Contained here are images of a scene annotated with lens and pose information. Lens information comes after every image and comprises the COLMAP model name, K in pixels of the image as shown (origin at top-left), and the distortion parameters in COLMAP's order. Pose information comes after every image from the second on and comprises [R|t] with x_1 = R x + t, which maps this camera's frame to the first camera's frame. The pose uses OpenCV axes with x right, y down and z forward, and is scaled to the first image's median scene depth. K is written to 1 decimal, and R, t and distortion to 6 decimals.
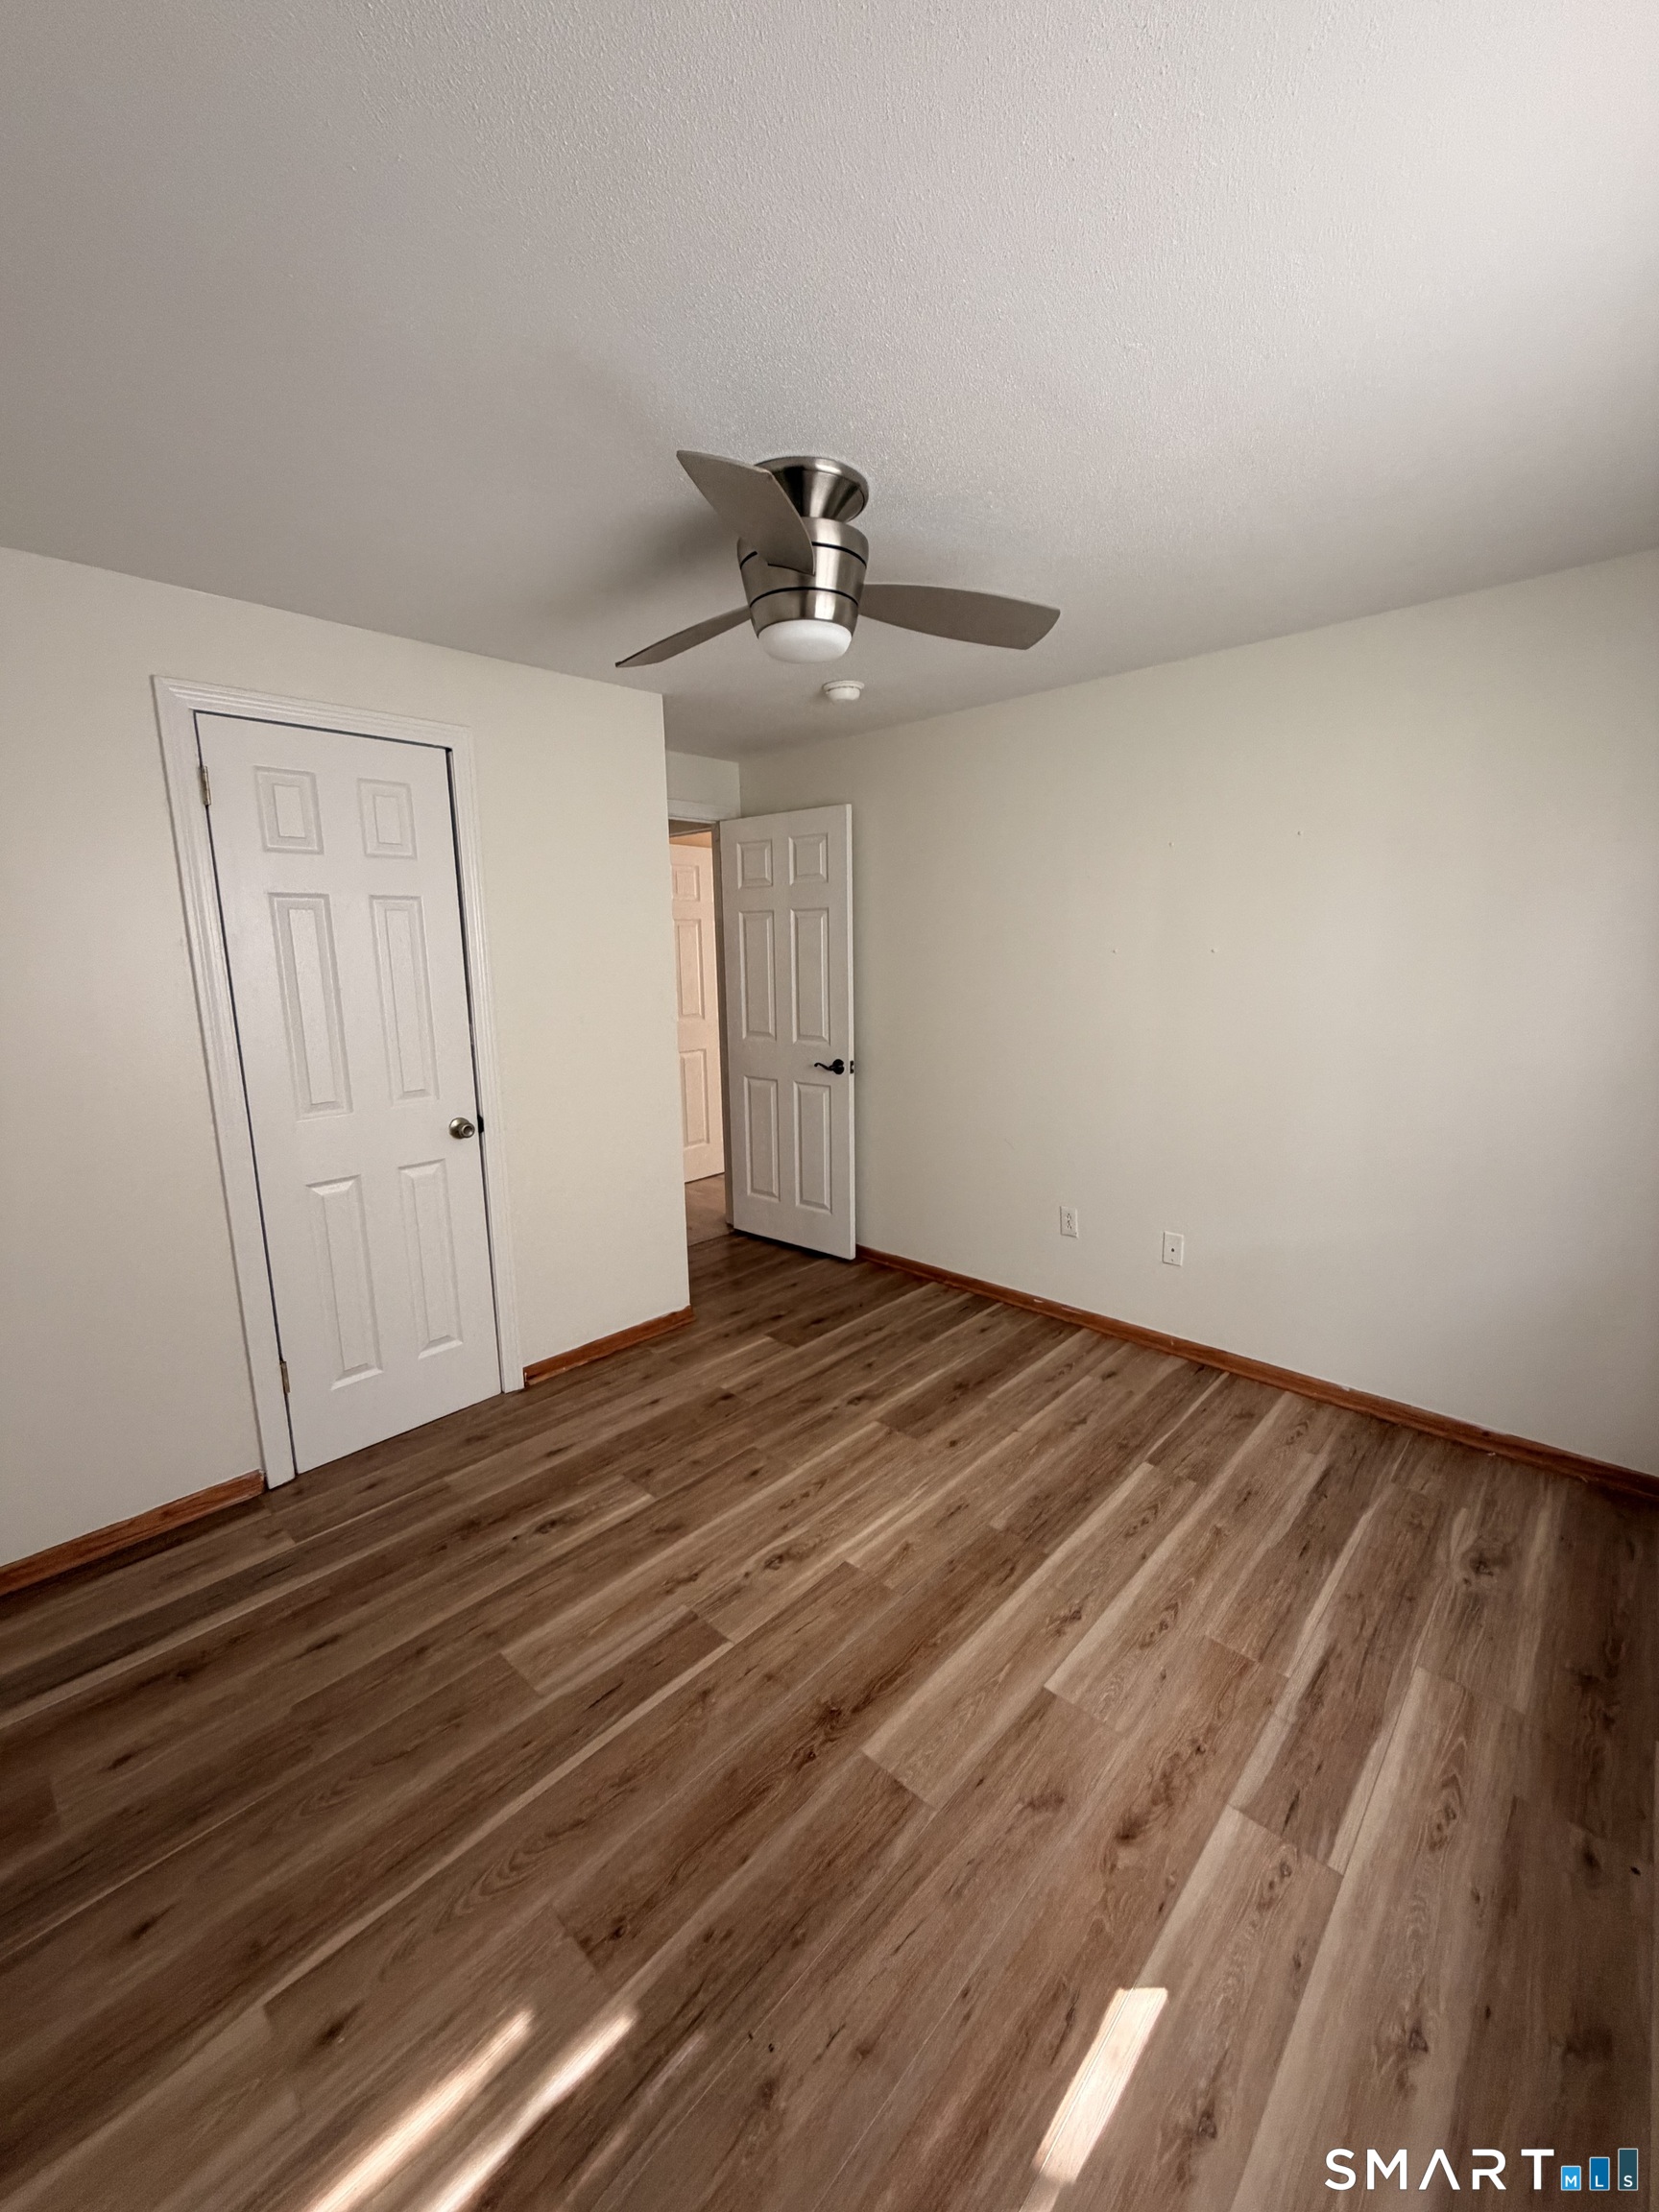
lens RADIAL K [[888.0, 0, 828.5], [0, 888.0, 1105.4], [0, 0, 1]] dist [0.001306, 0.000022]
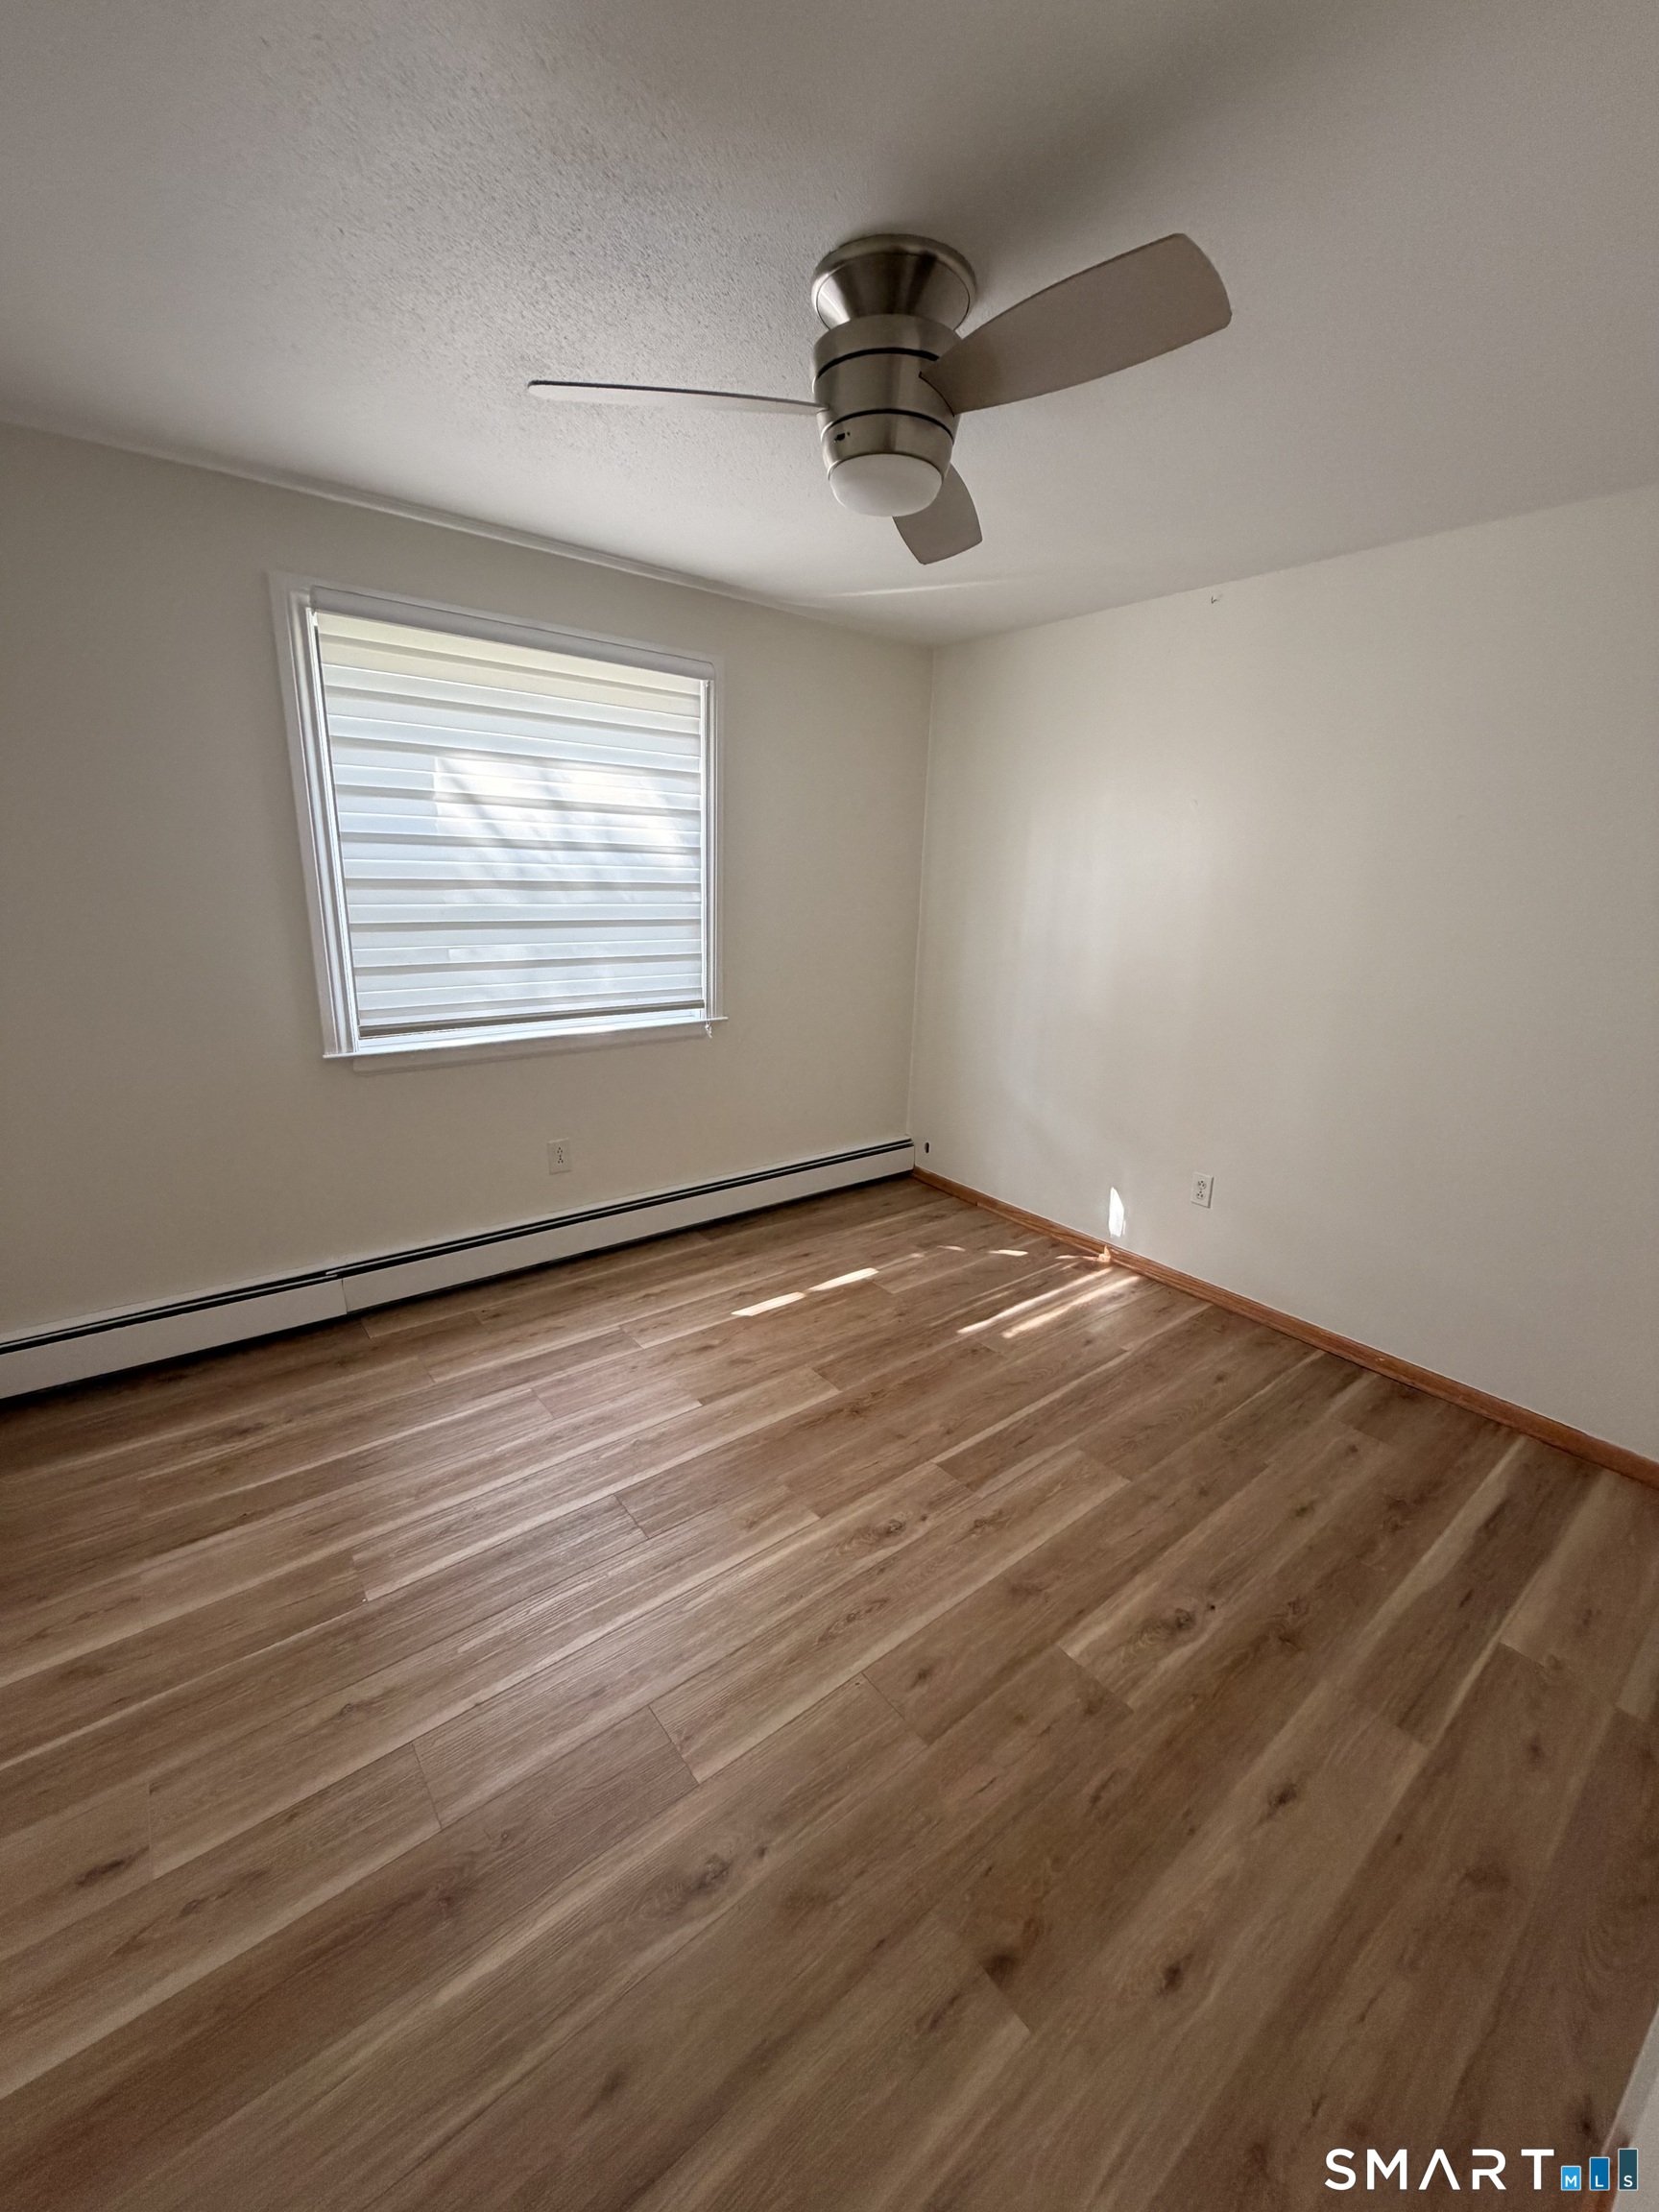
lens RADIAL K [[888.0, 0, 824.2], [0, 888.0, 1106.8], [0, 0, 1]] dist [0.001306, 0.000022]
pose [[-0.989101, -0.052762, 0.137462, -0.091621], [0.011399, 0.903348, 0.428756, -0.293079], [-0.146798, 0.425650, -0.892901, 1.644195]]
